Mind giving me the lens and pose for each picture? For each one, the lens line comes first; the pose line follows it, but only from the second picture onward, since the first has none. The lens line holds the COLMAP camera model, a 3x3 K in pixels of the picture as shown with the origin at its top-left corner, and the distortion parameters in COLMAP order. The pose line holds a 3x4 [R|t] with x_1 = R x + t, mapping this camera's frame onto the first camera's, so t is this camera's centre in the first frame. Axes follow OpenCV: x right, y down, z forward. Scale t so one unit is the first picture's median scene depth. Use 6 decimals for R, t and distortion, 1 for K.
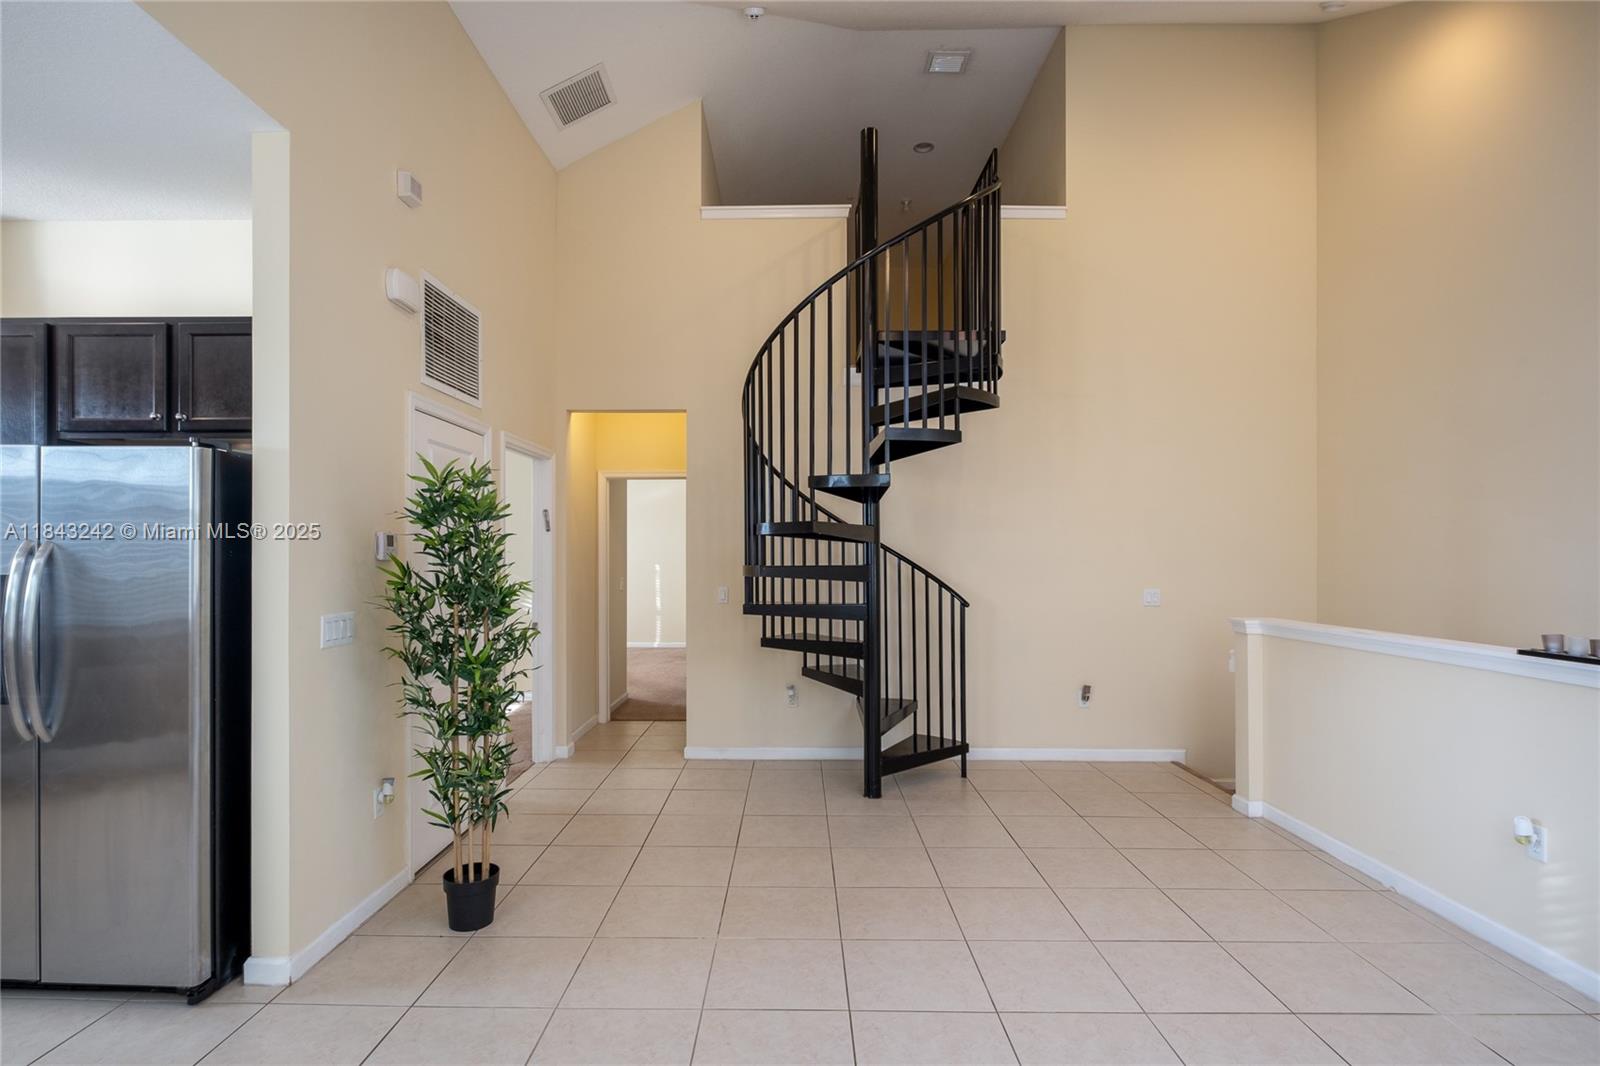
lens RADIAL K [[789.4, 0, 797.0], [0, 789.4, 551.3], [0, 0, 1]] dist [-0.000956, -0.000335]
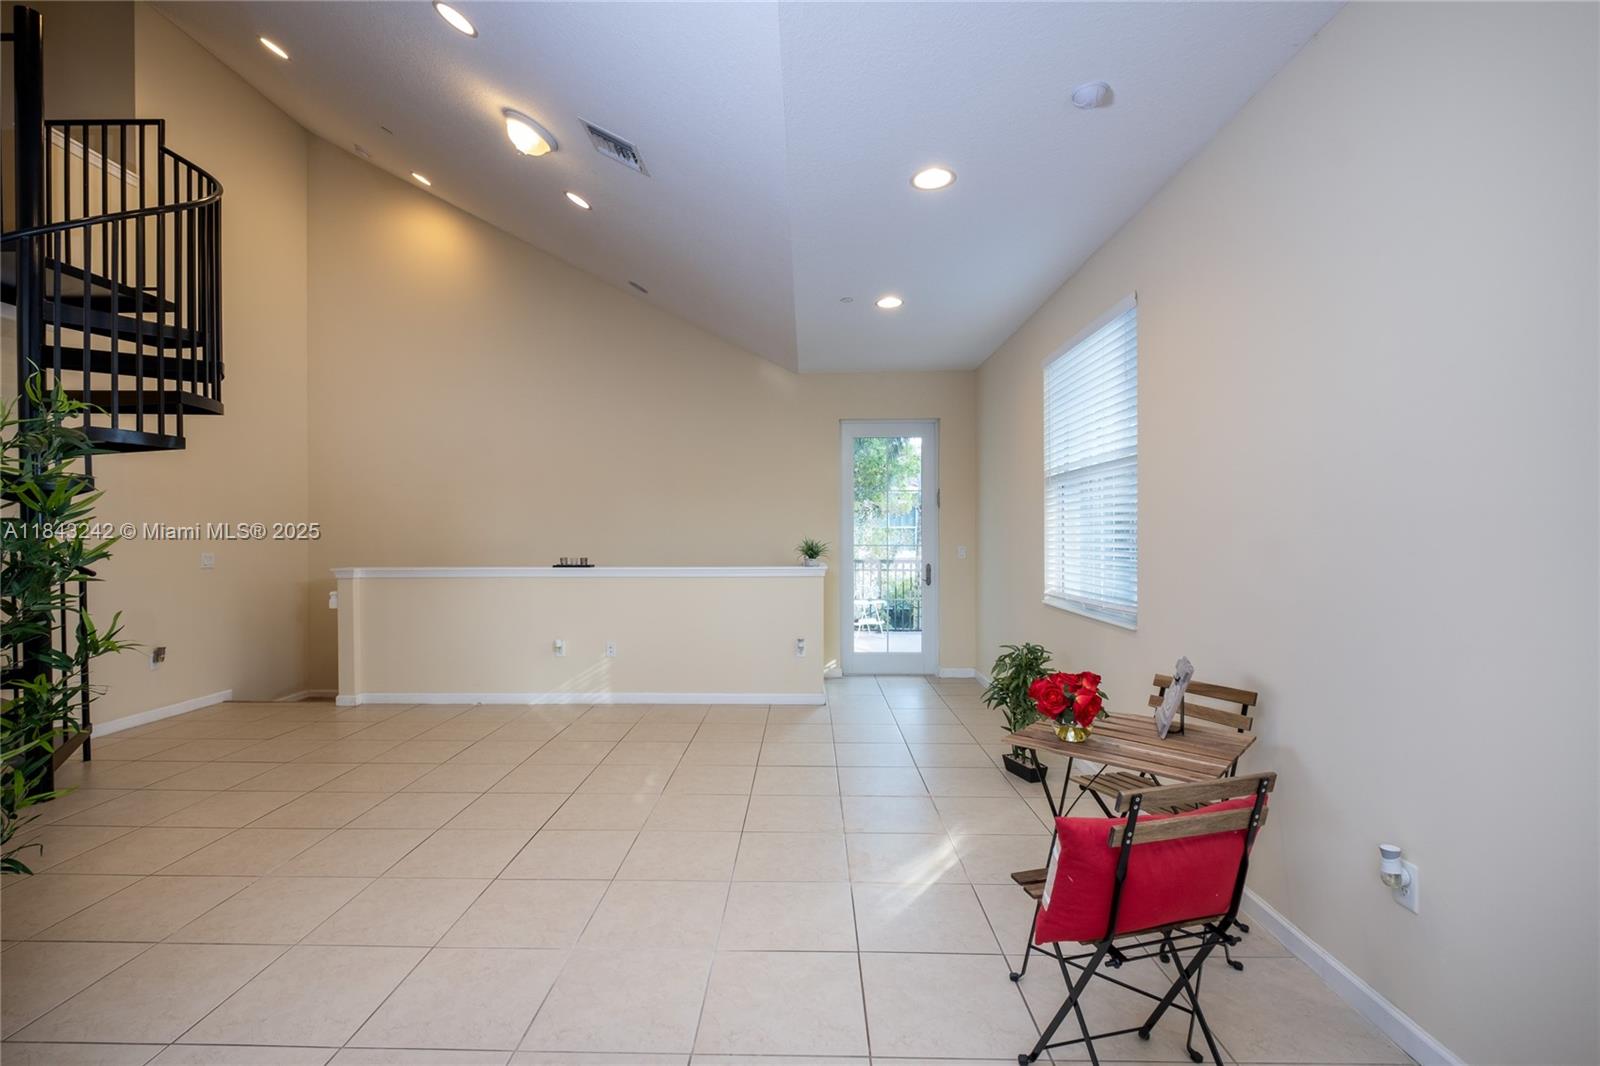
lens RADIAL K [[720.4, 0, 796.0], [0, 720.4, 539.6], [0, 0, 1]] dist [0.010943, -0.008402]
pose [[0.004005, -0.010515, 0.999937, -0.728400], [-0.005457, 0.999930, 0.010537, 0.016460], [-0.999977, -0.005499, 0.003948, 0.195831]]
